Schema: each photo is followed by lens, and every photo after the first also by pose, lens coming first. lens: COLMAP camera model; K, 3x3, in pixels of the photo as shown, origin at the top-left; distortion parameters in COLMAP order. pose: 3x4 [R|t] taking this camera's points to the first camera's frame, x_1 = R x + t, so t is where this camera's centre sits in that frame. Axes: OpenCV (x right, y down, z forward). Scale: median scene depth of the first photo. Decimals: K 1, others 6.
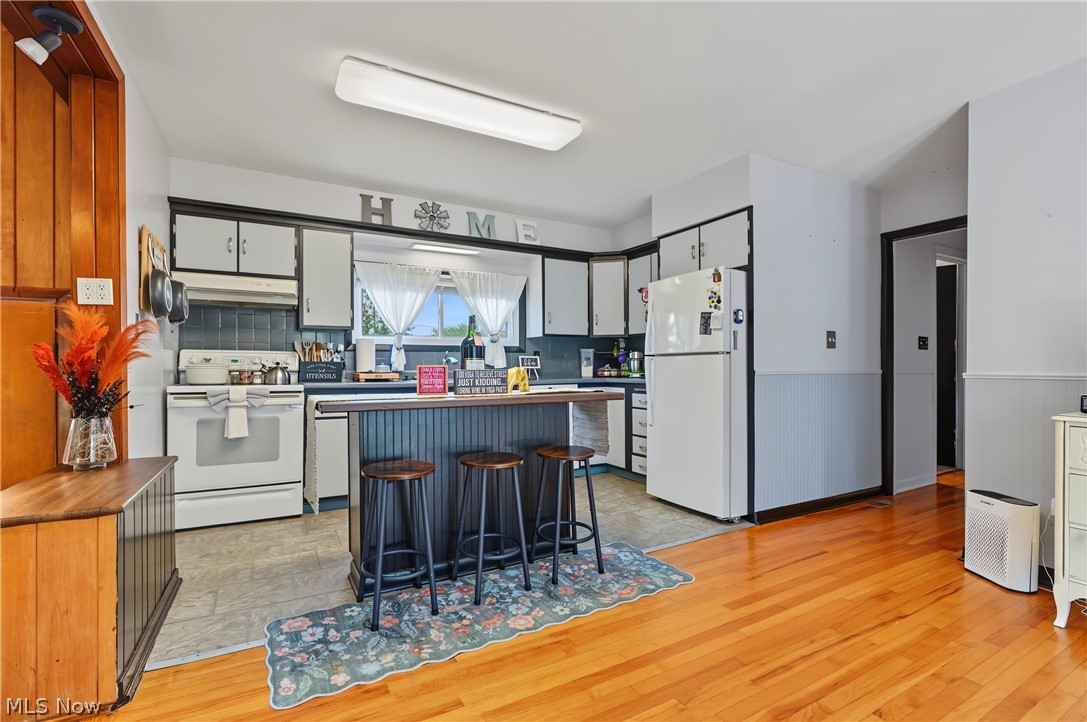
lens RADIAL K [[496.9, 0, 550.4], [0, 496.9, 366.7], [0, 0, 1]] dist [-0.010358, 0.001829]
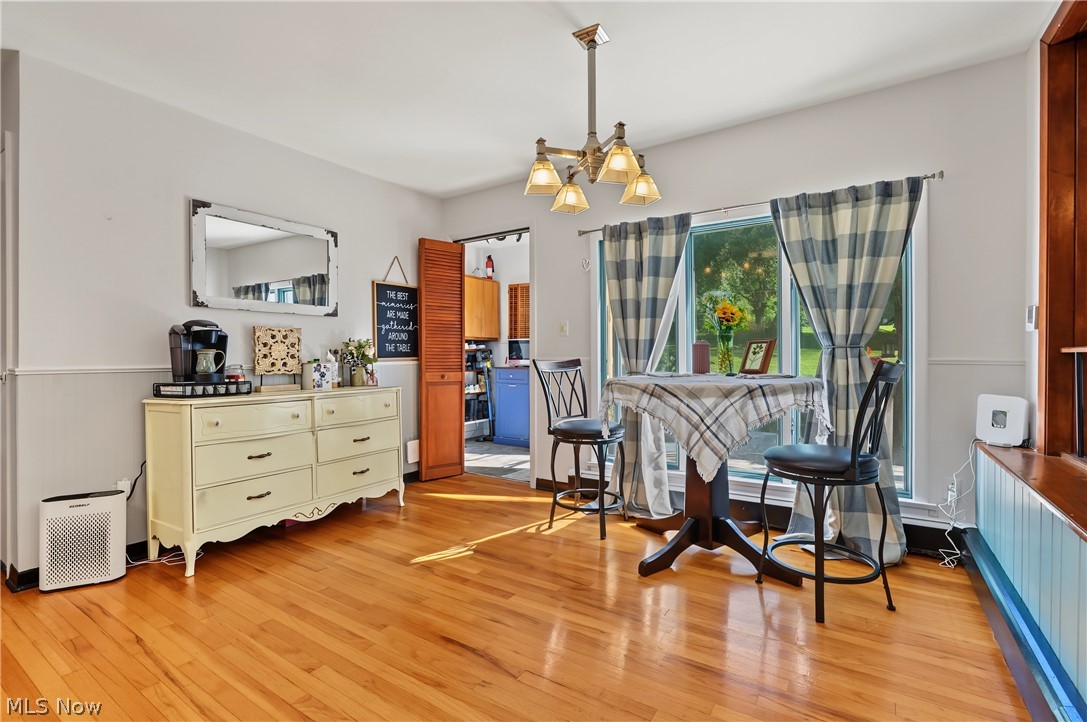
lens RADIAL K [[496.9, 0, 540.6], [0, 496.9, 359.4], [0, 0, 1]] dist [-0.010358, 0.001829]
pose [[-0.455053, -0.002372, 0.890461, -0.239303], [0.009531, 0.999926, 0.007534, -0.000939], [-0.890413, 0.011916, -0.454997, 0.436819]]
